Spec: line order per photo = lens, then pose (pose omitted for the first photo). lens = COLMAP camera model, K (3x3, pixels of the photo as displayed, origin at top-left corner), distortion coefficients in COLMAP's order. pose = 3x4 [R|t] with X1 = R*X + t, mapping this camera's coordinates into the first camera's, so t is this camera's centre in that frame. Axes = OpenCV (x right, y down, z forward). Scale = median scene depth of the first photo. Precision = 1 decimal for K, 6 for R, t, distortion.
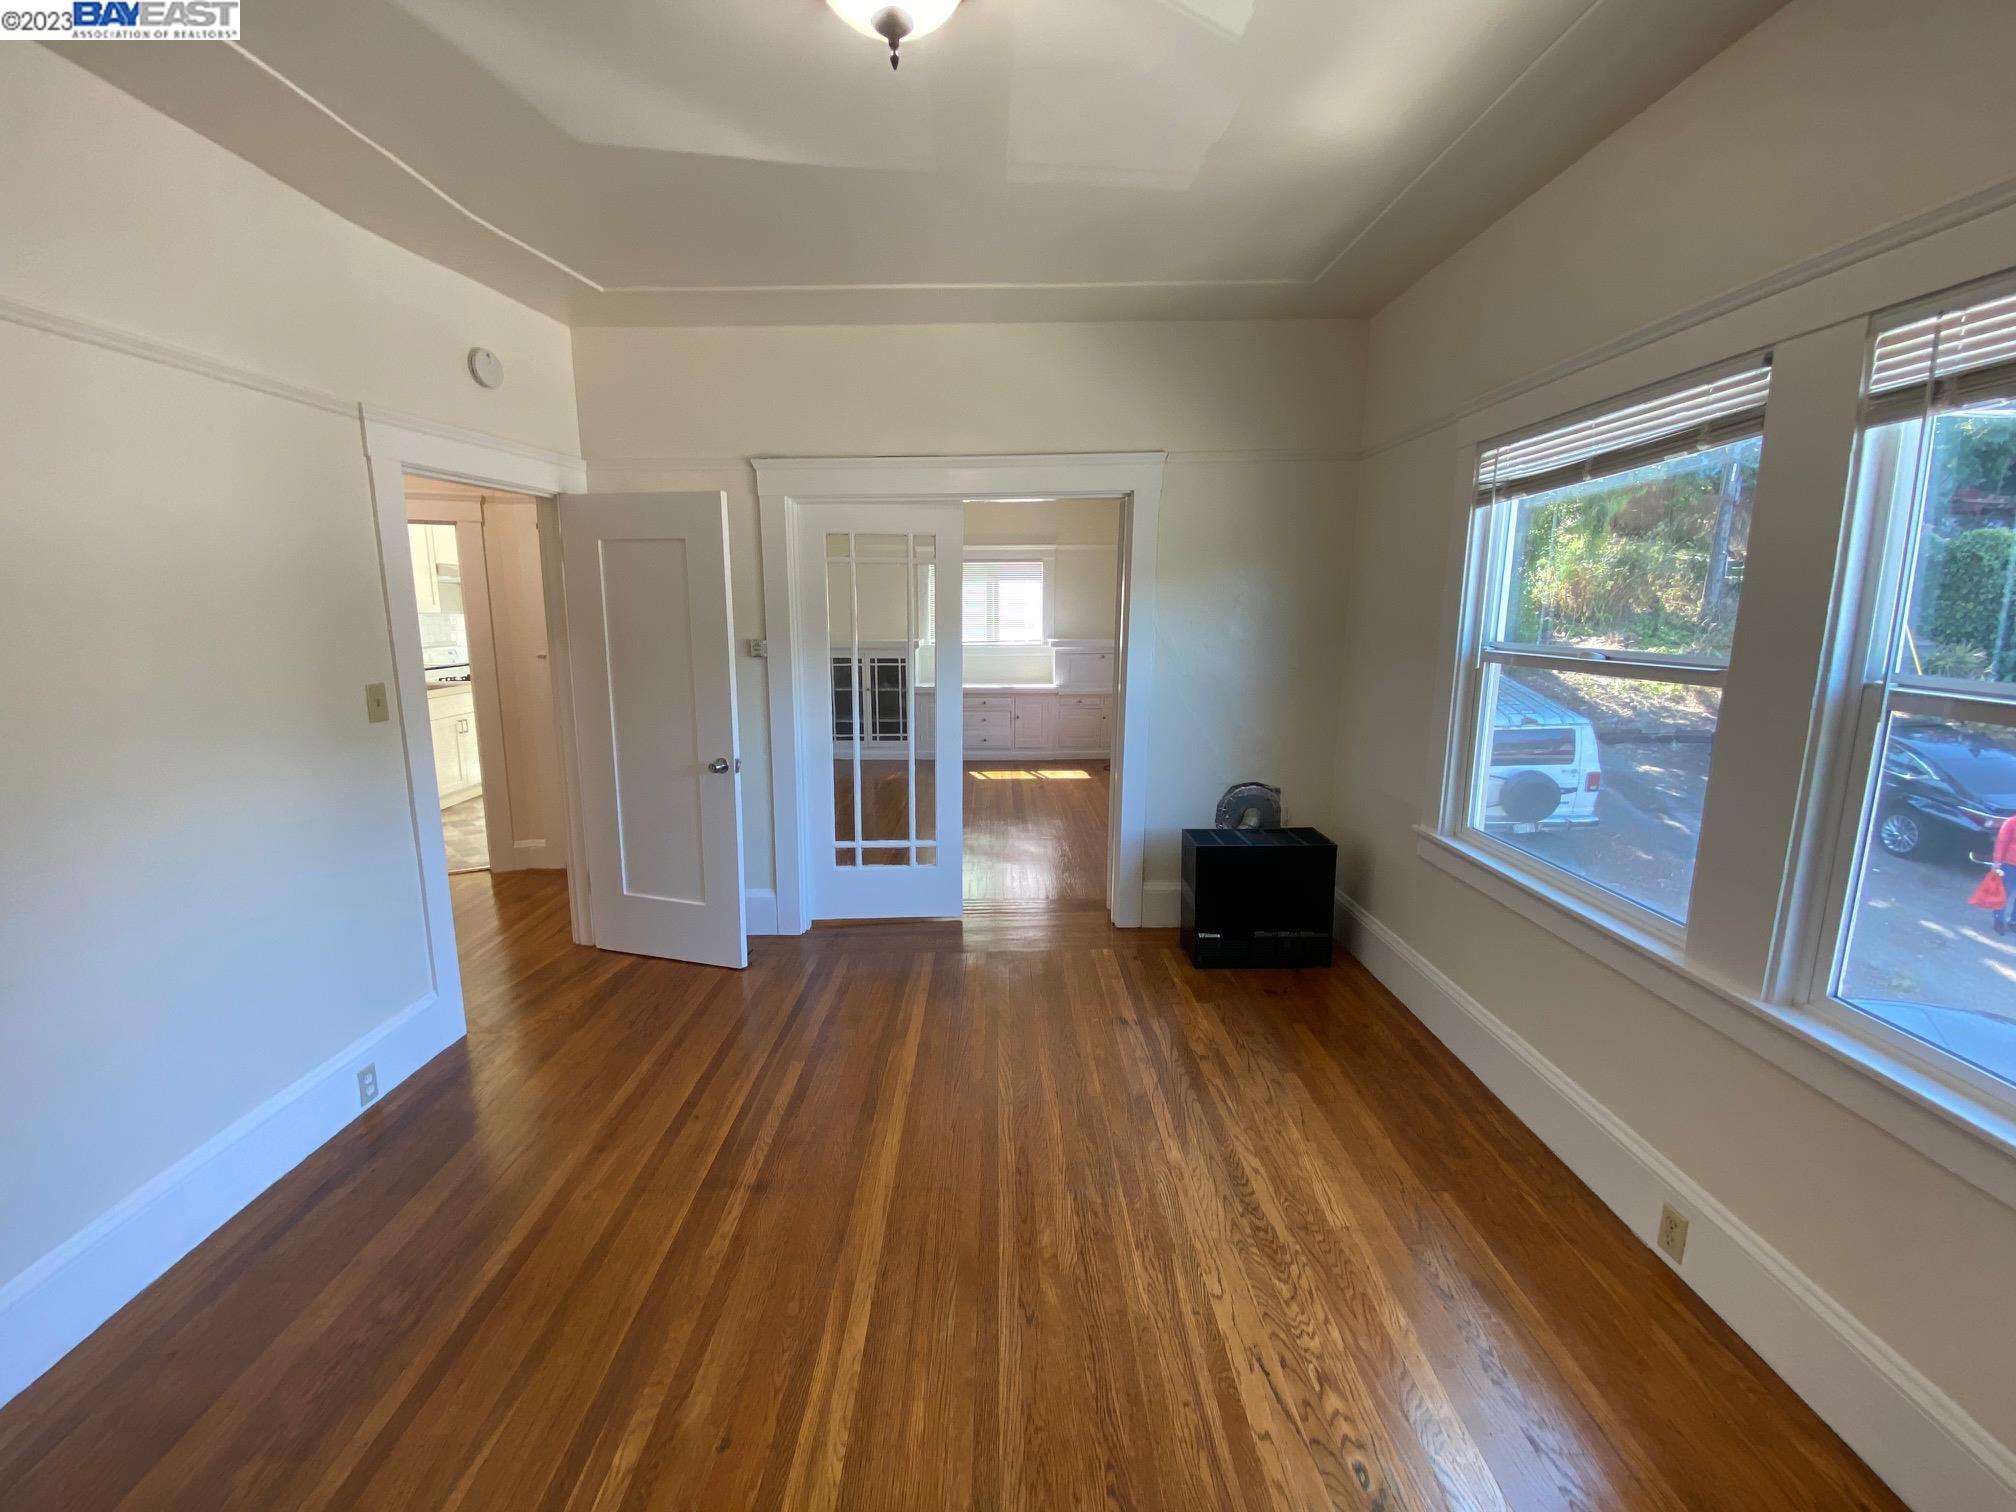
lens RADIAL K [[814.4, 0, 999.3], [0, 814.4, 751.6], [0, 0, 1]] dist [0.025214, -0.023609]
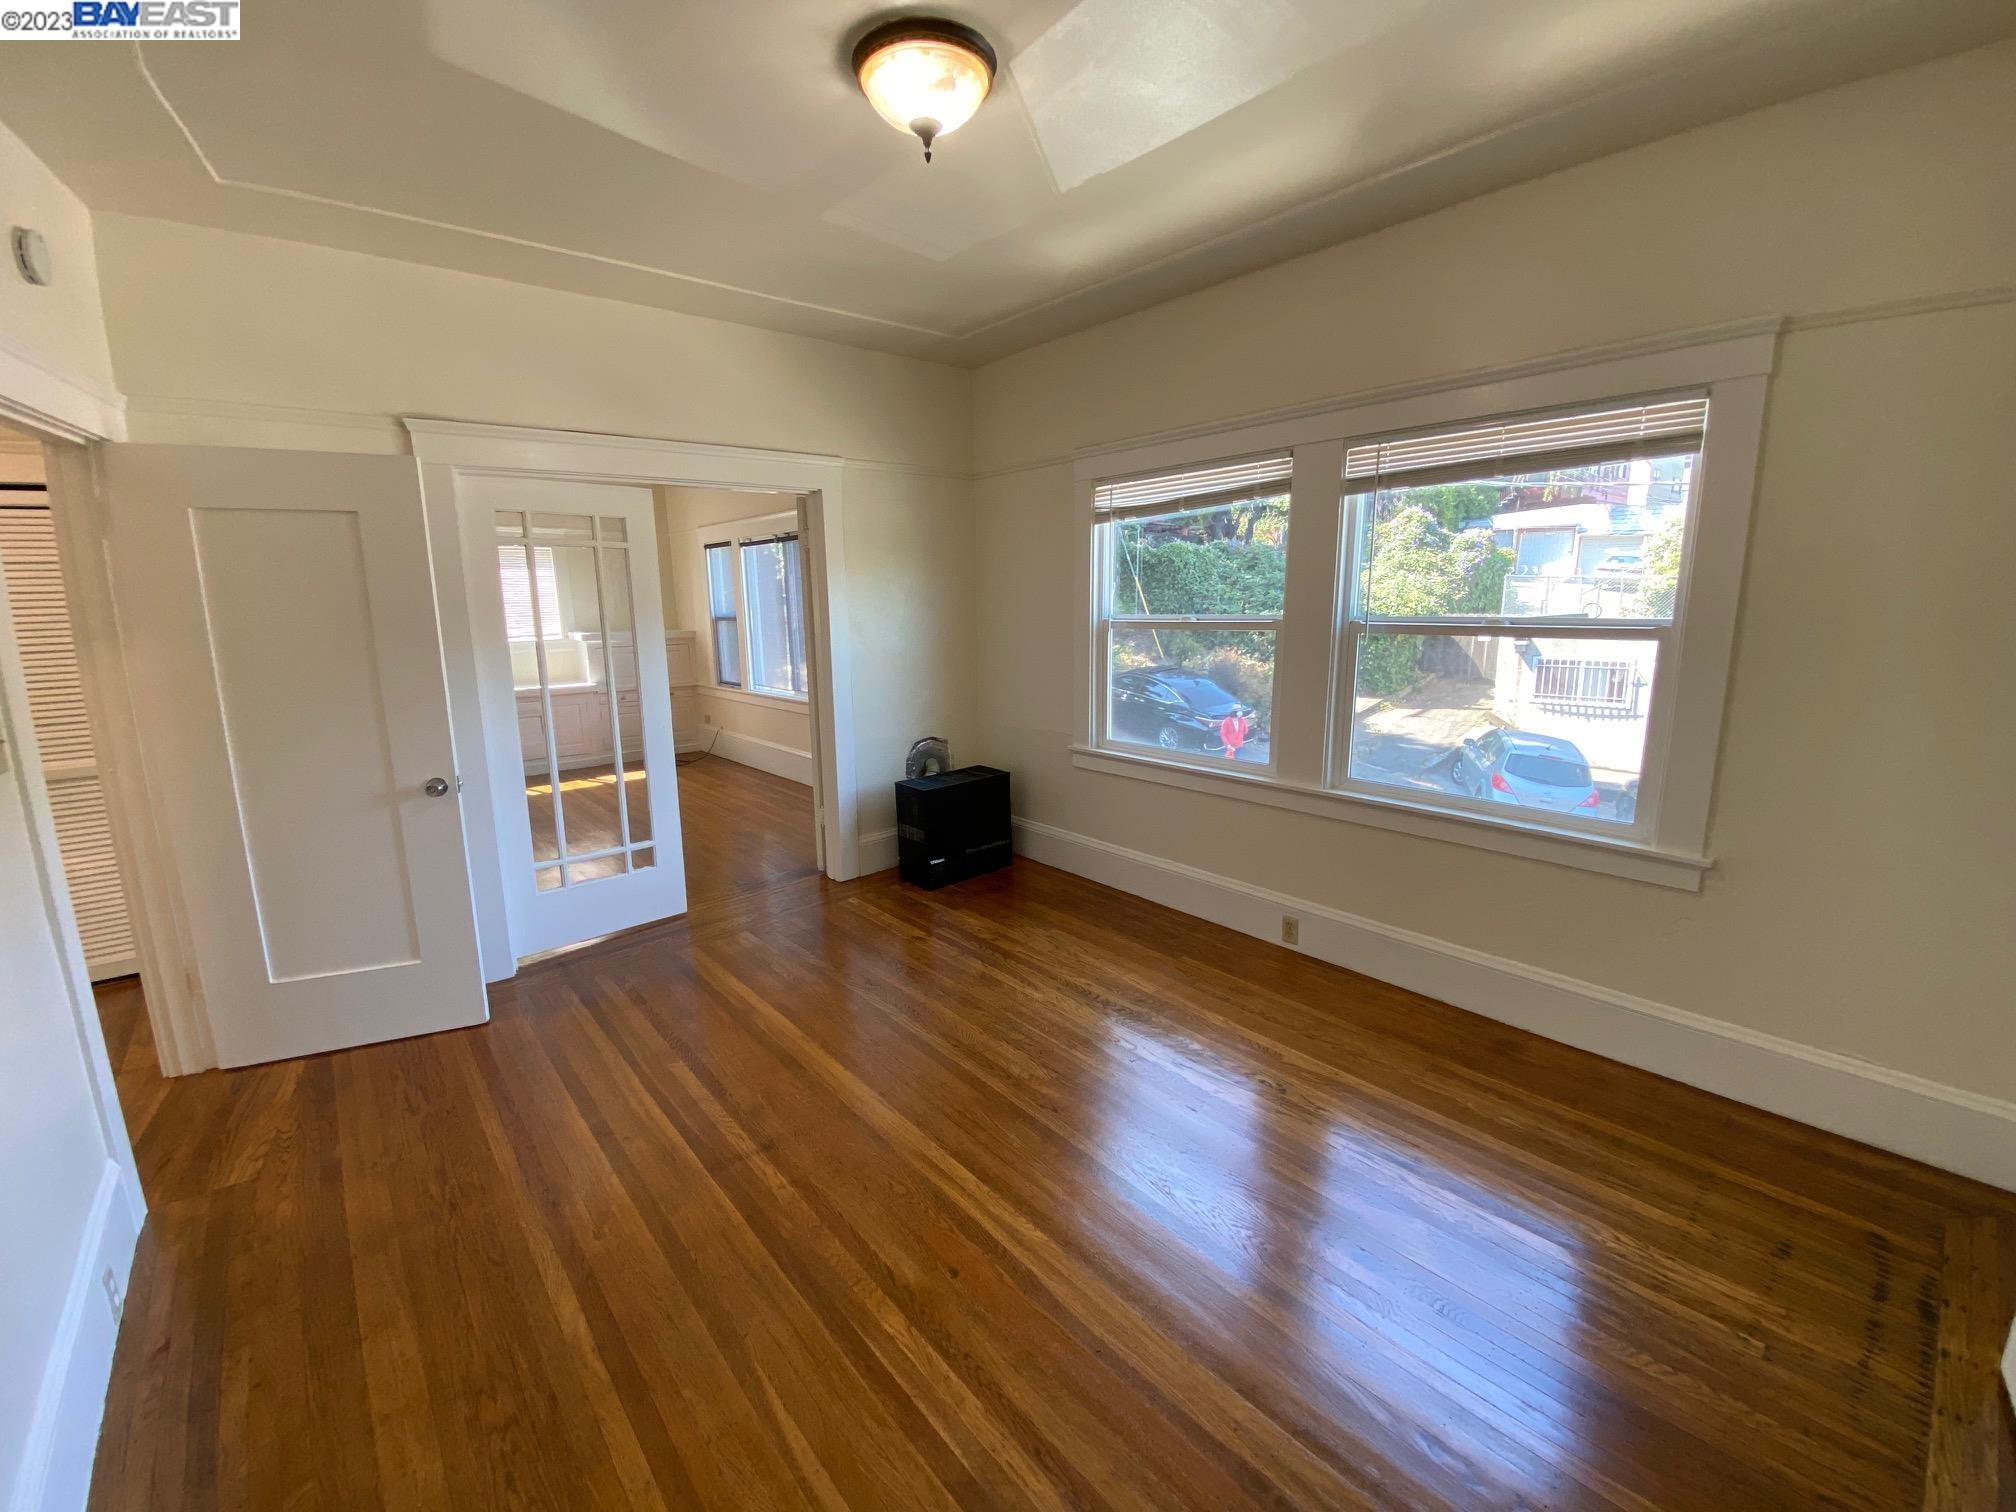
lens RADIAL K [[814.4, 0, 999.3], [0, 814.4, 751.6], [0, 0, 1]] dist [0.025214, -0.023609]
pose [[0.759990, -0.130285, 0.636742, -0.520714], [0.126172, 0.990639, 0.052103, 0.012924], [-0.637570, 0.040741, 0.769314, -0.007211]]
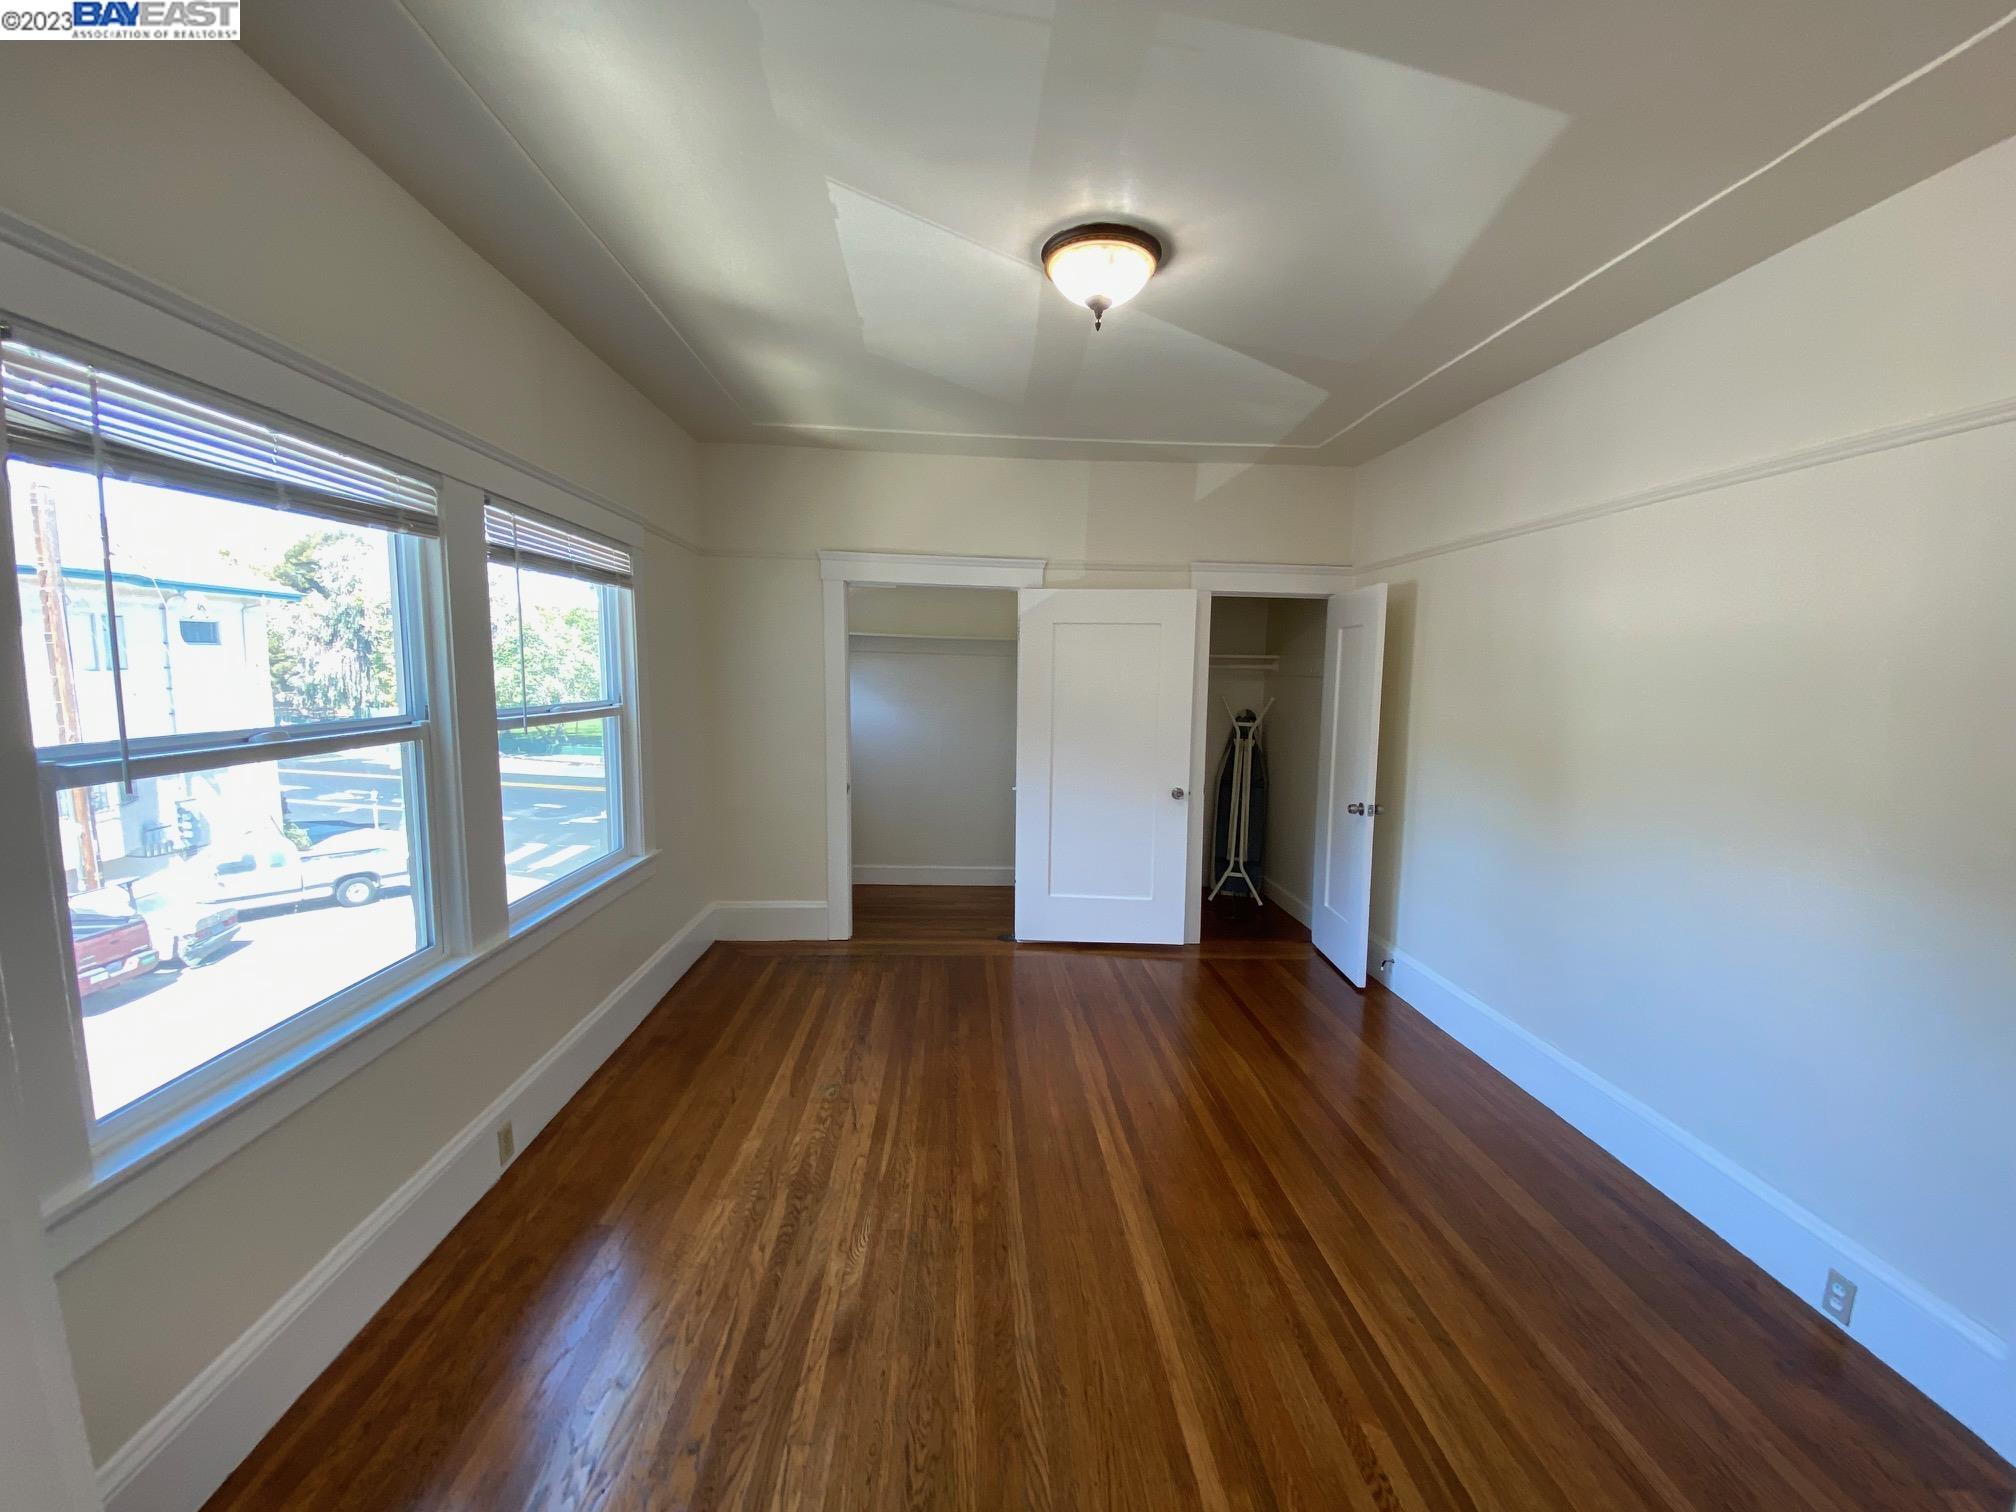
lens RADIAL K [[809.6, 0, 1006.4], [0, 809.6, 754.7], [0, 0, 1]] dist [0.032345, -0.026955]
pose [[-0.998638, -0.007212, -0.051674, 0.061233], [-0.021262, 0.960685, 0.276826, -0.261561], [0.047646, 0.277548, -0.959530, 1.418556]]
